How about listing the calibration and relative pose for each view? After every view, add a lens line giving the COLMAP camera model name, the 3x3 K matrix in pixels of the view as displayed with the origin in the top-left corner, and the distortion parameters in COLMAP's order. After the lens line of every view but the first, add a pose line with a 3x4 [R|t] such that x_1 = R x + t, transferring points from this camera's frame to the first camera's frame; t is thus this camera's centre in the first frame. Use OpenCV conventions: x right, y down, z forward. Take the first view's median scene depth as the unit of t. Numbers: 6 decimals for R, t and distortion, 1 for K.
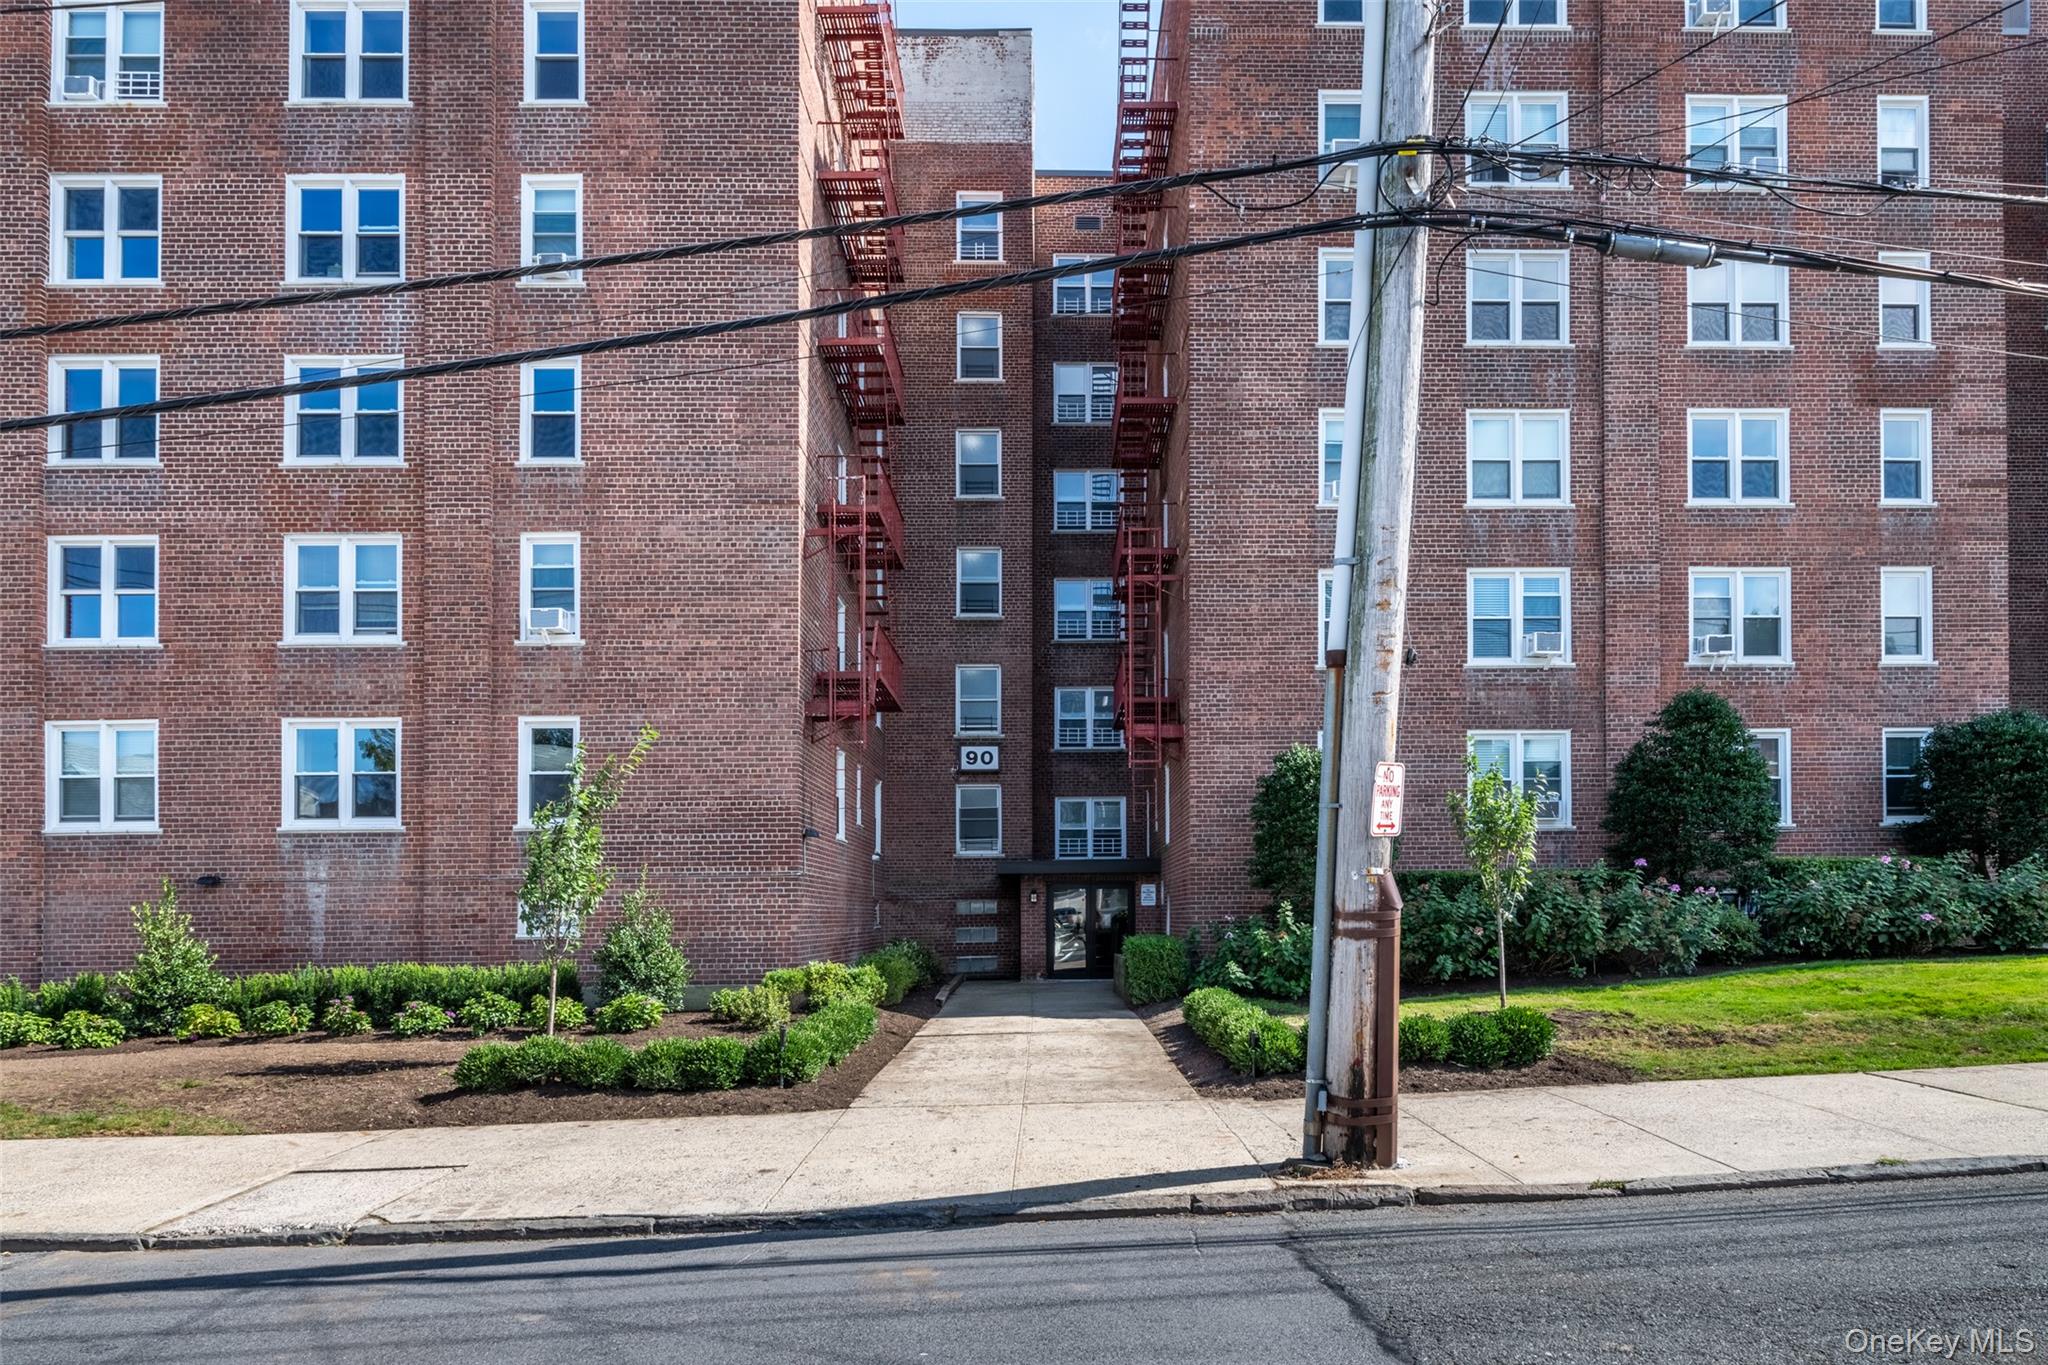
lens RADIAL K [[1668.6, 0, 1024.0], [0, 1668.6, 682.5], [0, 0, 1]] dist [0.002781, -0.001489]
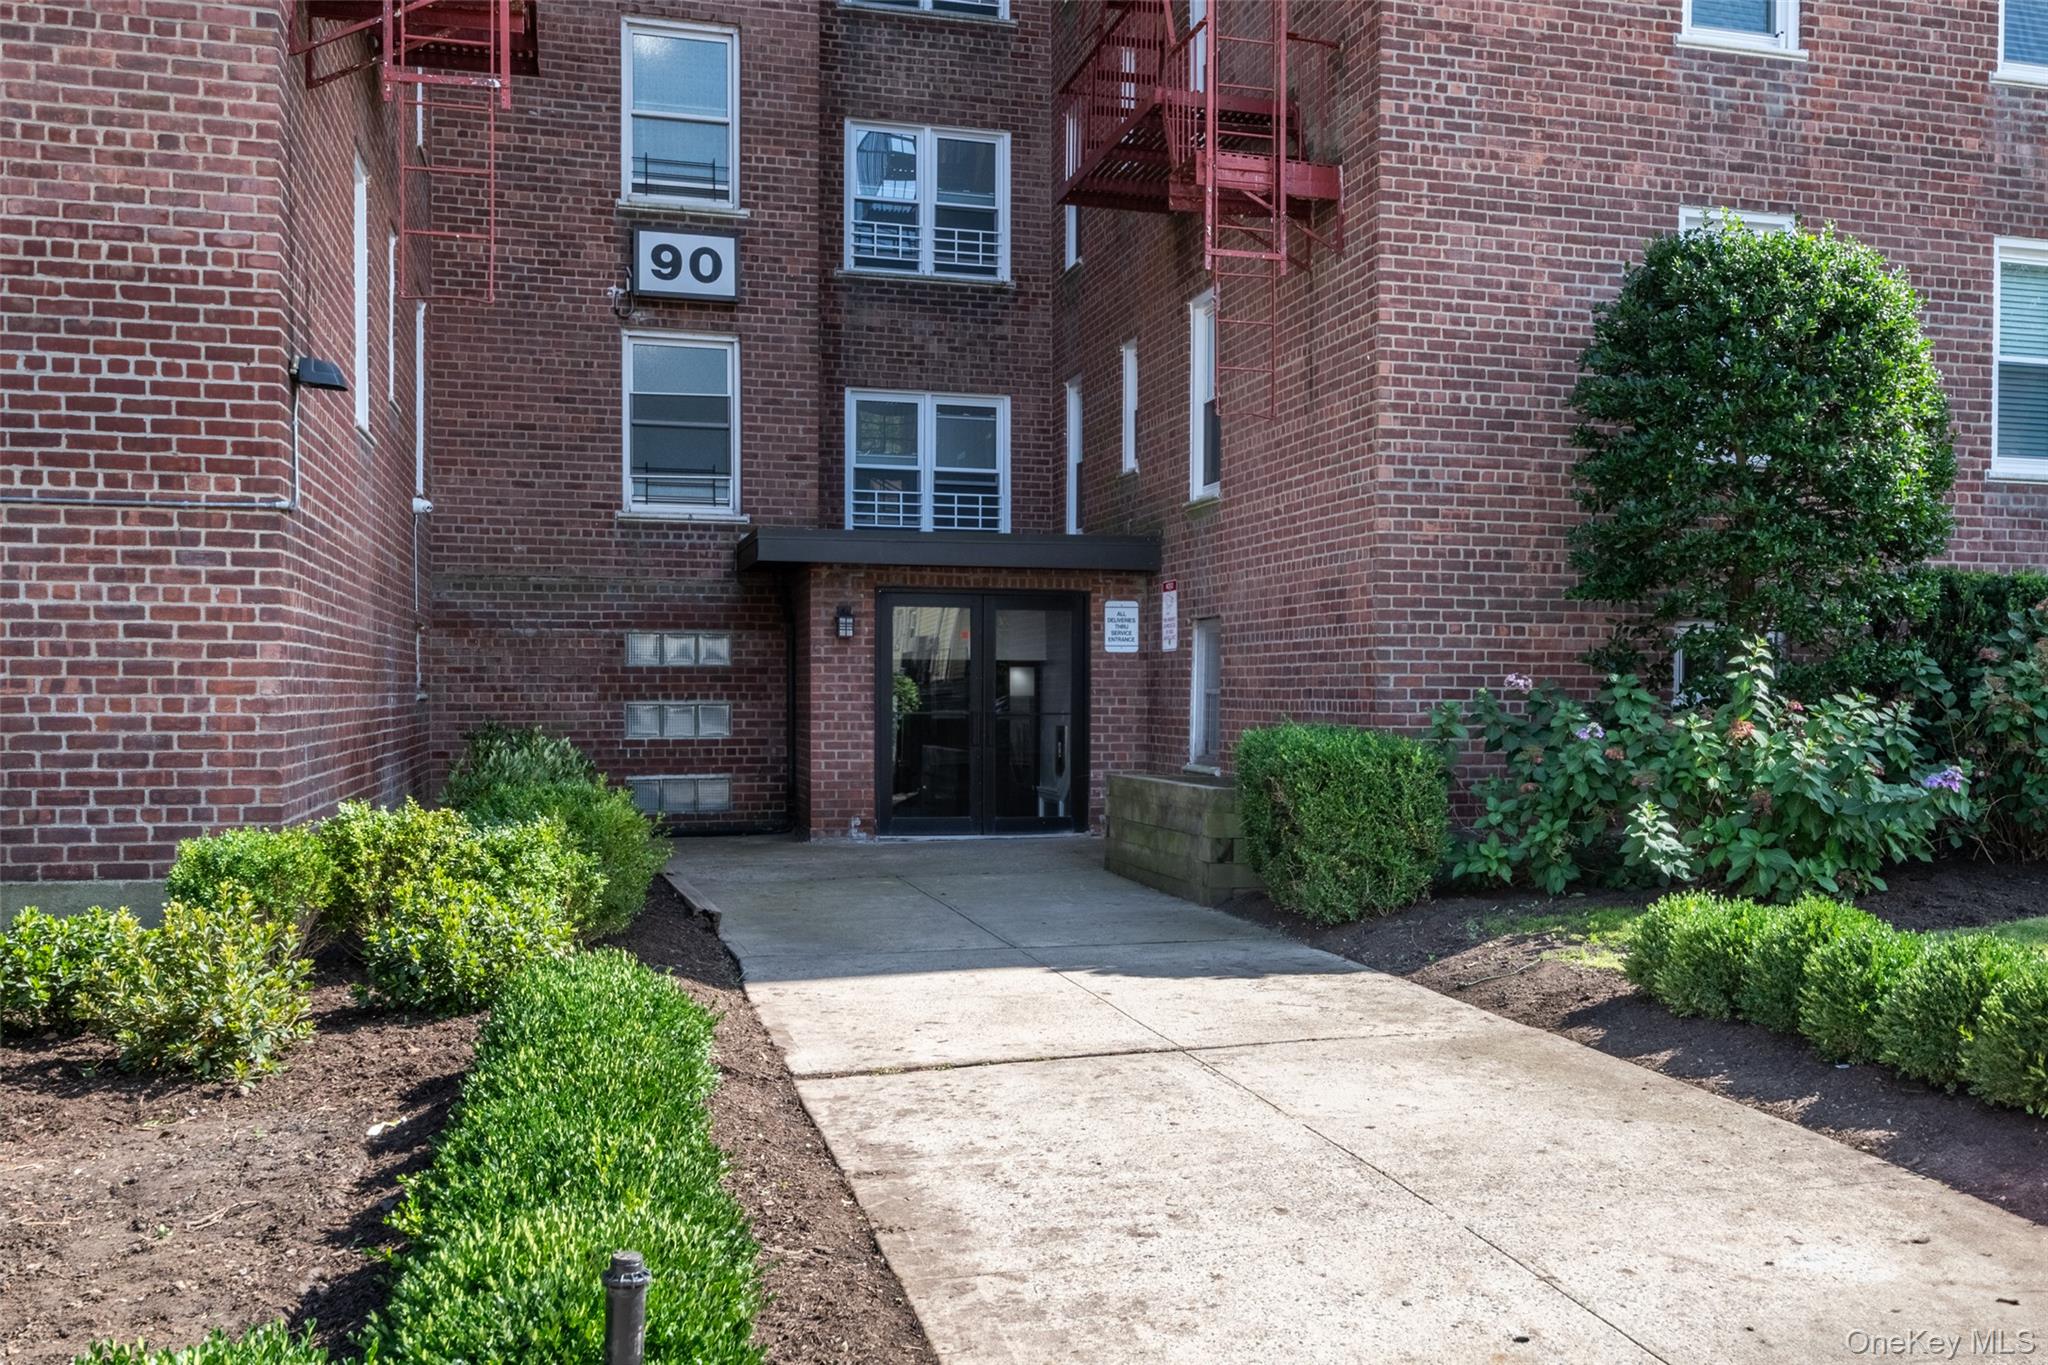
lens RADIAL K [[2149.6, 0, 1024.0], [0, 2149.6, 682.5], [0, 0, 1]] dist [-0.003645, -0.007638]
pose [[0.948299, 0.017054, 0.316920, -0.112347], [-0.057548, 0.991242, 0.118856, 0.080539], [-0.312117, -0.130950, 0.940976, 0.519175]]
